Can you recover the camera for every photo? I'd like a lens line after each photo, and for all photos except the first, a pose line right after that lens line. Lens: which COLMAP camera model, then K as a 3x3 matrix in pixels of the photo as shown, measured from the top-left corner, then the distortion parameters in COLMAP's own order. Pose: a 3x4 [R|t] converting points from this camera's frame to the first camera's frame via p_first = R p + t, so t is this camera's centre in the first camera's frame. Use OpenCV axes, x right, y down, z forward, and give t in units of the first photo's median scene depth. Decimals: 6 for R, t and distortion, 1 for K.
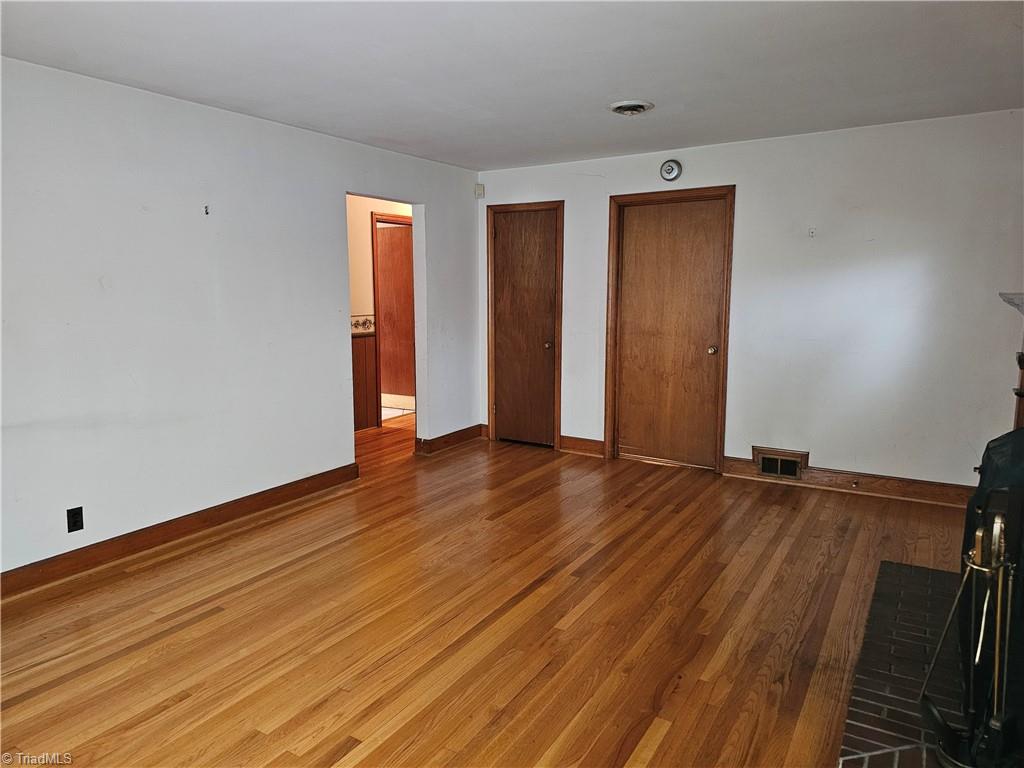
lens RADIAL K [[680.8, 0, 521.2], [0, 680.8, 374.0], [0, 0, 1]] dist [0.067418, -0.055648]
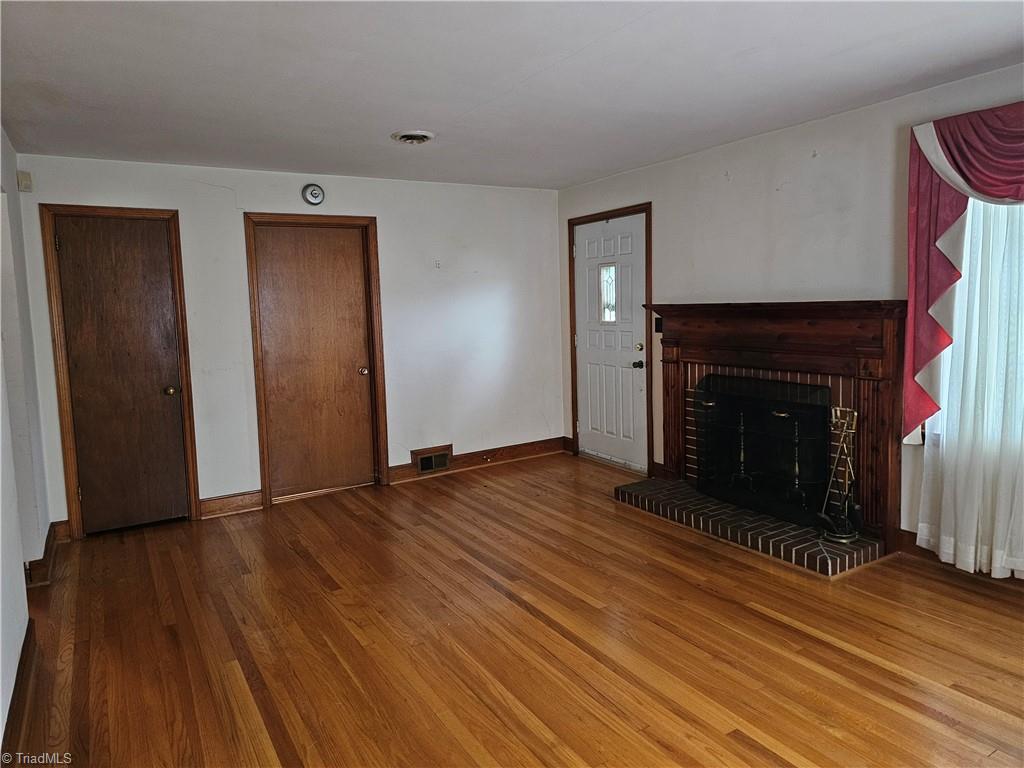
lens RADIAL K [[673.6, 0, 514.1], [0, 673.6, 363.5], [0, 0, 1]] dist [0.073626, -0.060572]
pose [[0.461035, -0.094026, 0.882387, -0.650802], [0.152642, 0.987952, 0.025522, -0.045506], [-0.874155, 0.122923, 0.469832, 0.389222]]
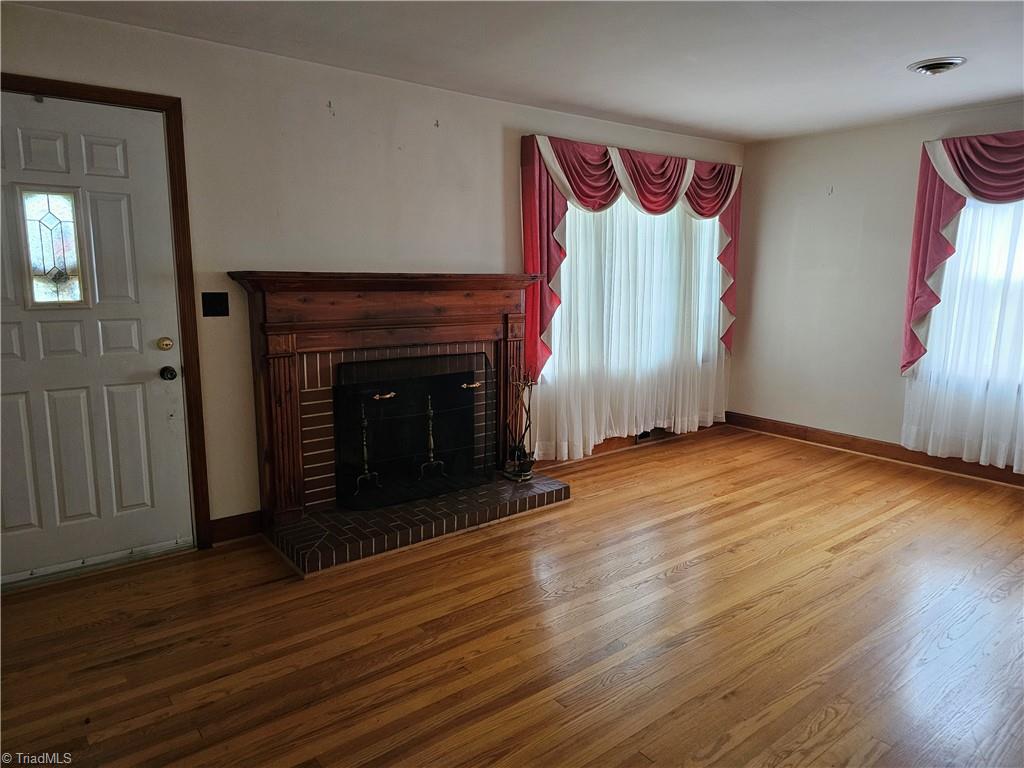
lens RADIAL K [[680.8, 0, 521.2], [0, 680.8, 374.0], [0, 0, 1]] dist [0.067418, -0.055648]
pose [[-0.938109, -0.061525, 0.340831, -0.046853], [0.039767, 0.958452, 0.282468, -0.176907], [-0.344049, 0.278539, -0.896686, 1.341806]]
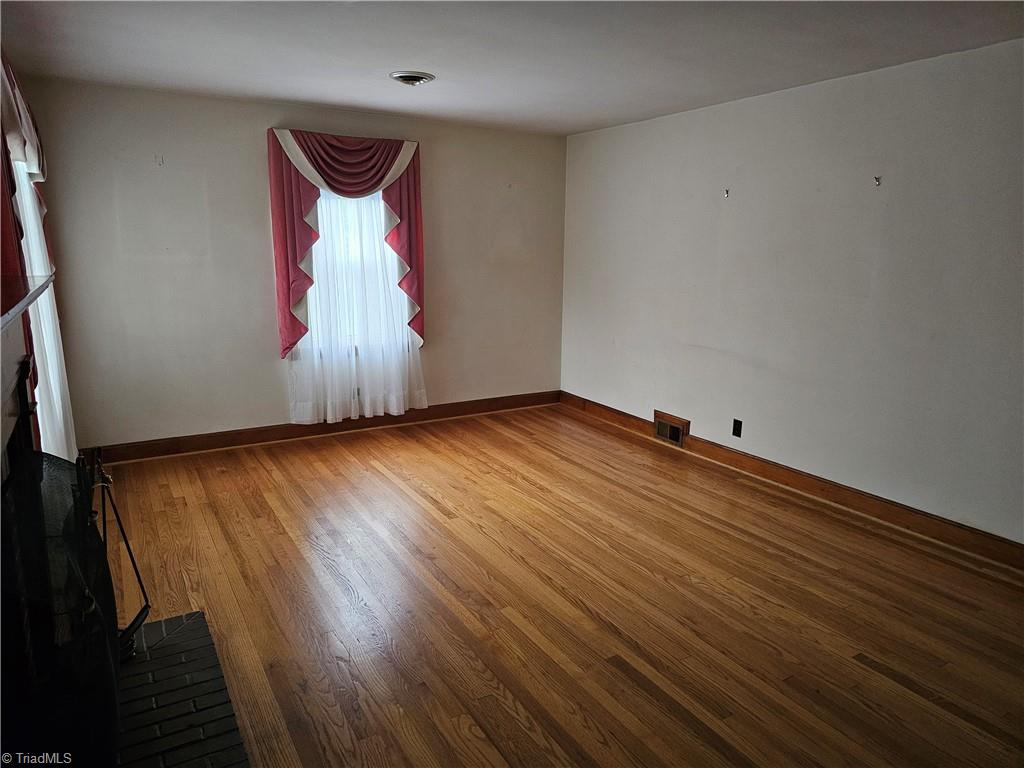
lens RADIAL K [[692.6, 0, 502.3], [0, 692.6, 368.9], [0, 0, 1]] dist [0.064251, -0.062437]
pose [[-0.479697, 0.154504, -0.863724, 0.606855], [-0.128821, 0.961307, 0.243505, -0.143689], [0.867926, 0.228075, -0.441232, 0.944832]]
